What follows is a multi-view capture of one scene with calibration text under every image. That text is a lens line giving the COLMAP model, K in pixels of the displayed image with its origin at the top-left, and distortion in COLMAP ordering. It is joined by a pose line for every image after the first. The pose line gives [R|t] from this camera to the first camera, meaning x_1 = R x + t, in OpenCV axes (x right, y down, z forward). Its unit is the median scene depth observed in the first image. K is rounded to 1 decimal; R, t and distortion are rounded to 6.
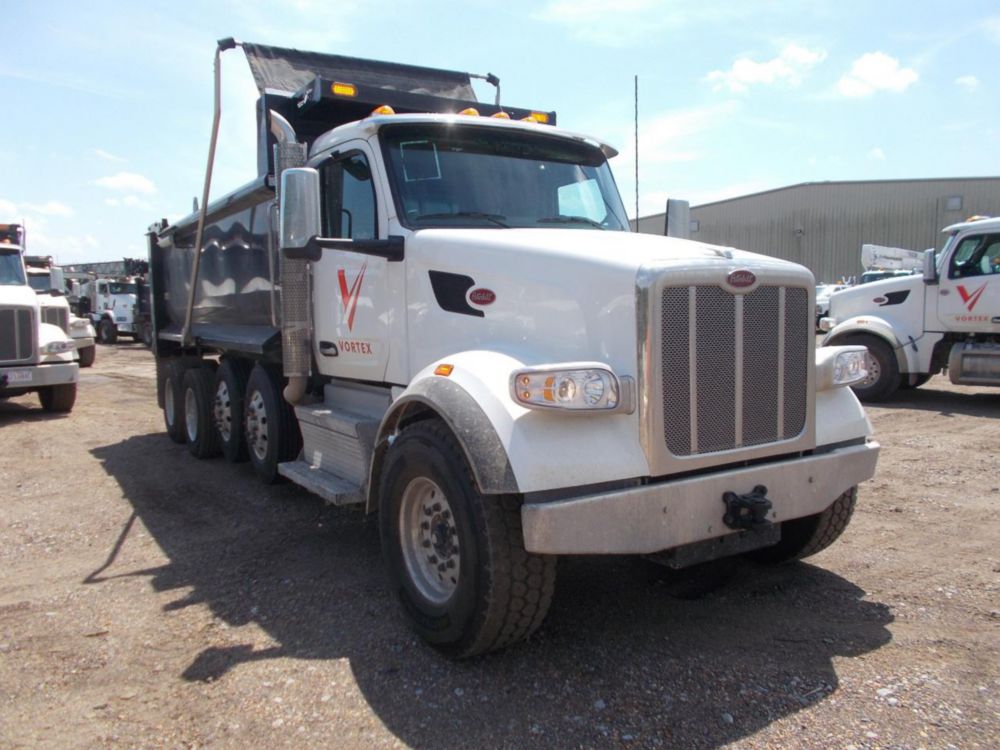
lens RADIAL K [[748.8, 0, 499.7], [0, 748.8, 376.6], [0, 0, 1]] dist [0.059354, -0.057794]
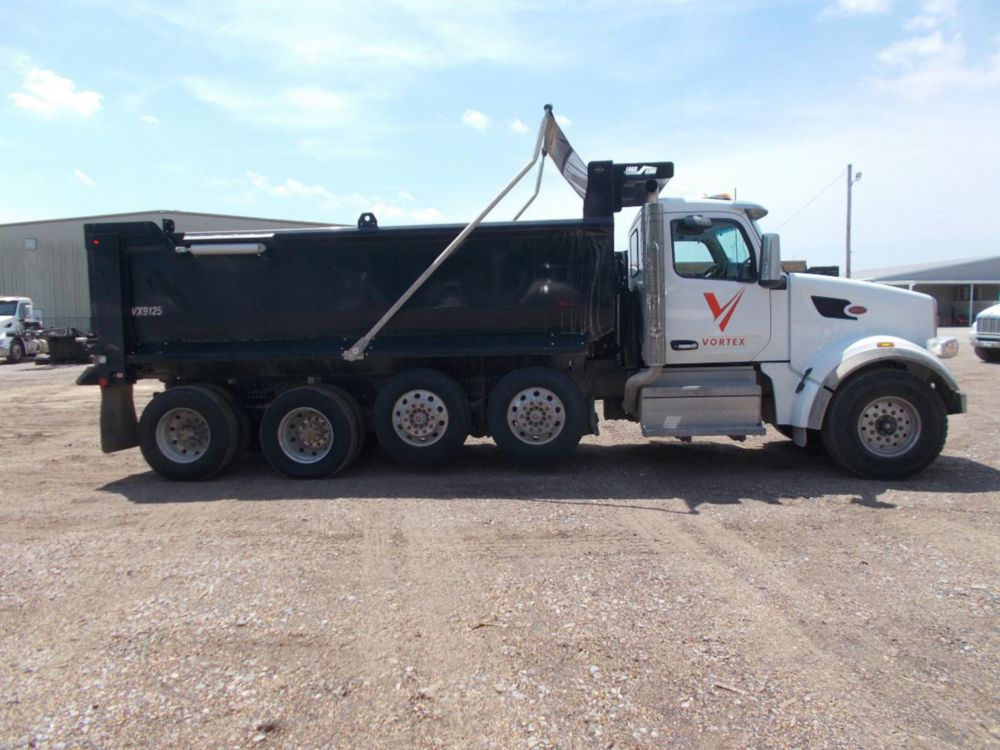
lens RADIAL K [[748.8, 0, 499.7], [0, 748.8, 376.6], [0, 0, 1]] dist [0.059354, -0.057794]
pose [[0.626920, -0.063834, 0.776464, -2.204713], [0.088416, 0.996028, 0.010497, -0.034454], [-0.774050, 0.062071, 0.630074, 0.466338]]
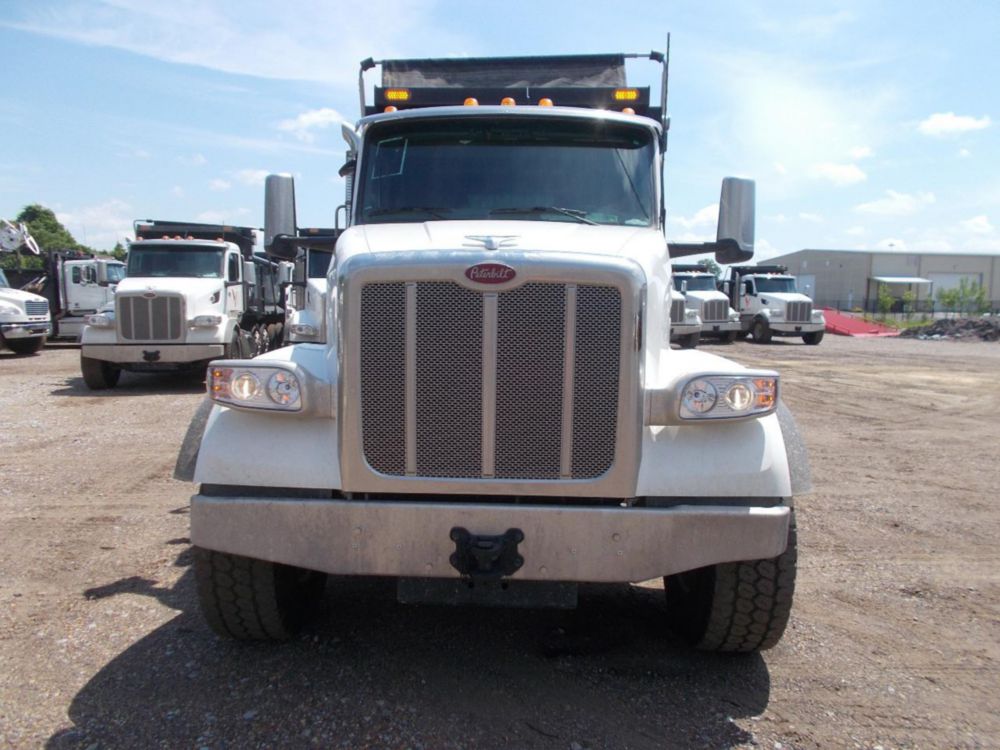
lens RADIAL K [[739.4, 0, 496.3], [0, 739.4, 394.2], [0, 0, 1]] dist [0.060523, -0.056503]
pose [[0.833764, 0.092708, -0.544283, 0.693279], [-0.081591, 0.995667, 0.044606, -0.031837], [0.546060, 0.007218, 0.837715, 0.294506]]
